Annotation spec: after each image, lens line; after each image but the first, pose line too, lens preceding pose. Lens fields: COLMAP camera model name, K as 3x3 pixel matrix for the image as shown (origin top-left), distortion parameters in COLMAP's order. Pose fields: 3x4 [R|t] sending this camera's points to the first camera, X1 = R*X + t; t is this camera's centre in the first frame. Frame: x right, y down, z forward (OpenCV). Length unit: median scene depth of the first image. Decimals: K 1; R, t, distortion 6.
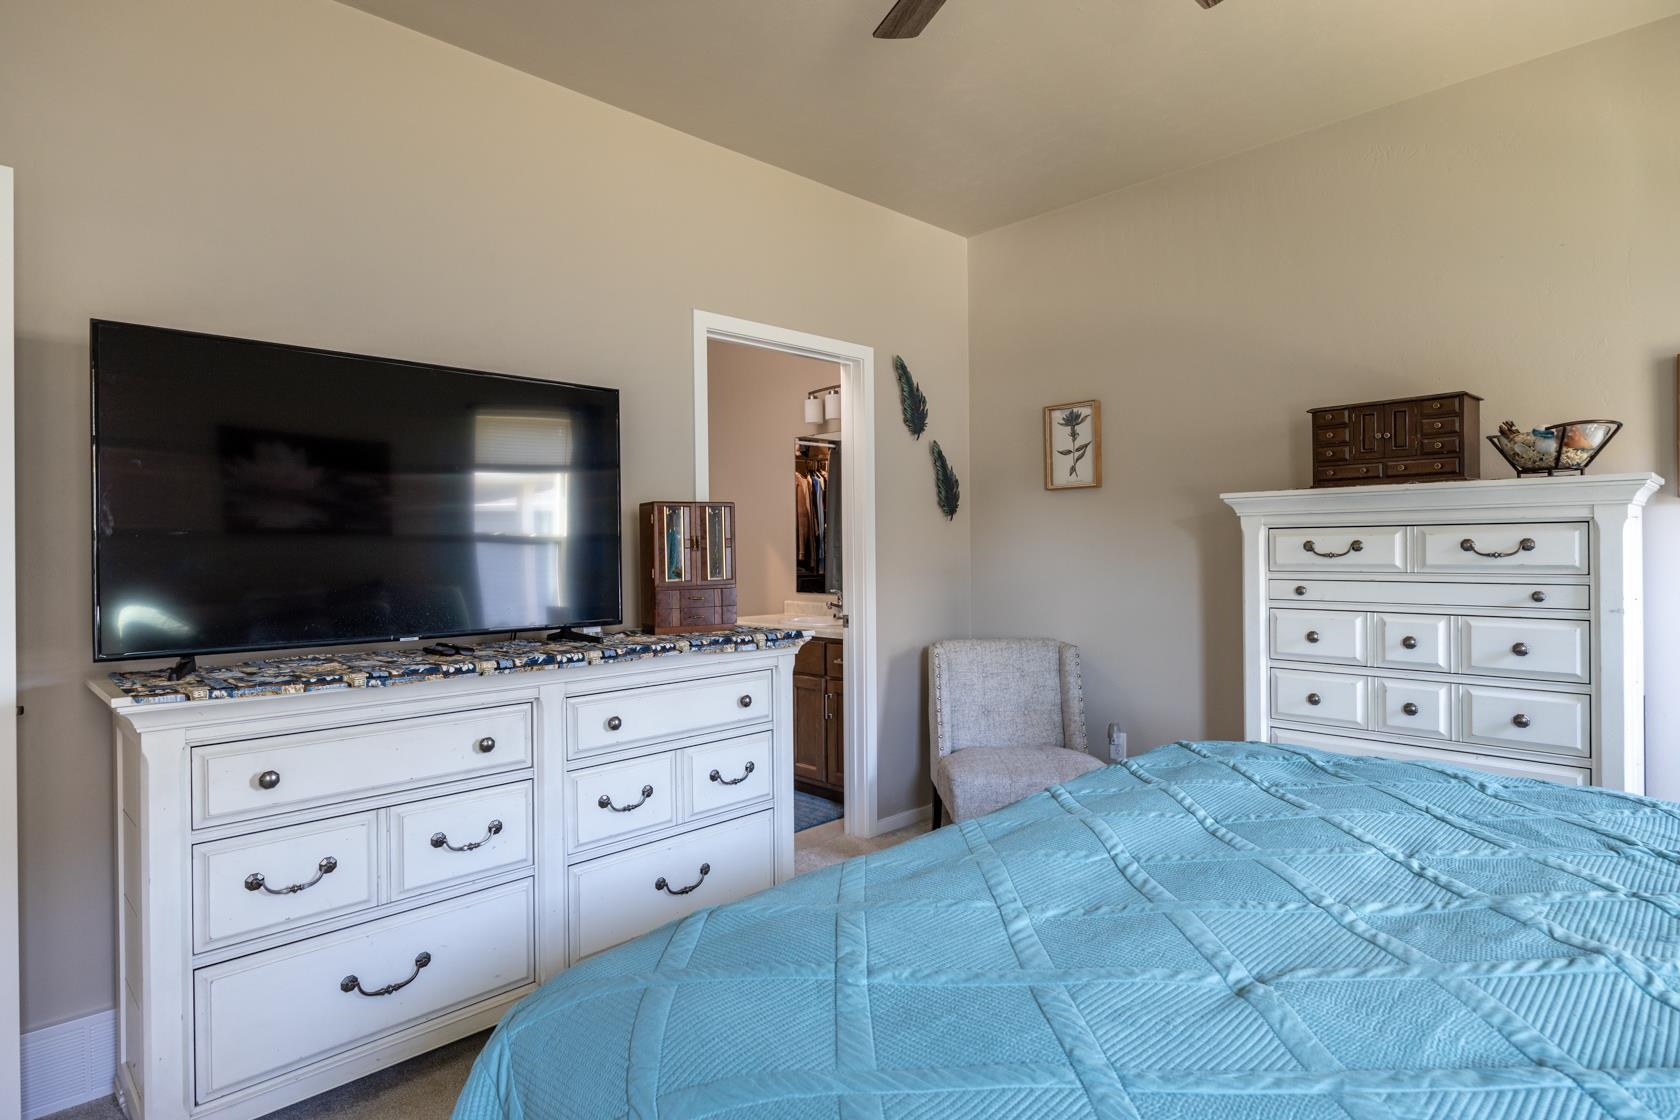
lens RADIAL K [[896.8, 0, 837.6], [0, 896.8, 549.2], [0, 0, 1]] dist [-0.002168, -0.000321]
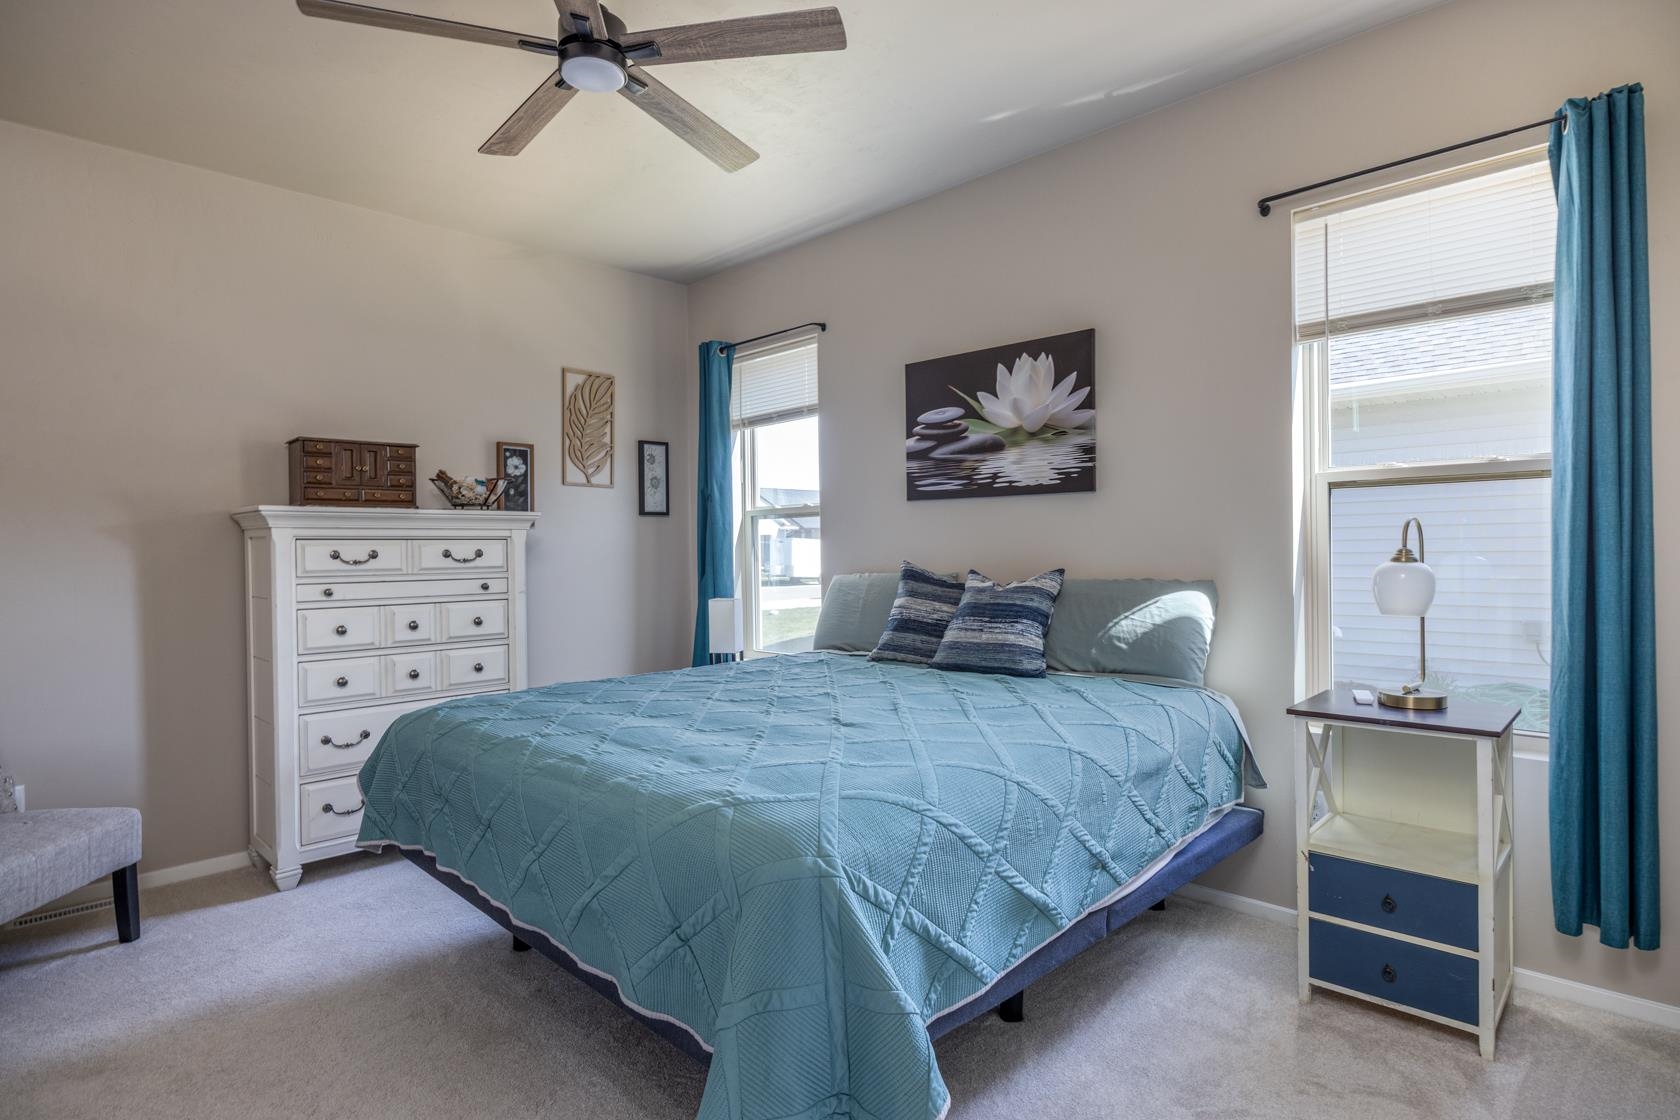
lens RADIAL K [[896.8, 0, 837.6], [0, 896.8, 559.5], [0, 0, 1]] dist [-0.002168, -0.000321]
pose [[-0.015153, -0.003212, 0.999880, -0.709515], [0.012902, 0.999911, 0.003408, 0.007416], [-0.999802, 0.012952, -0.015110, 0.361875]]
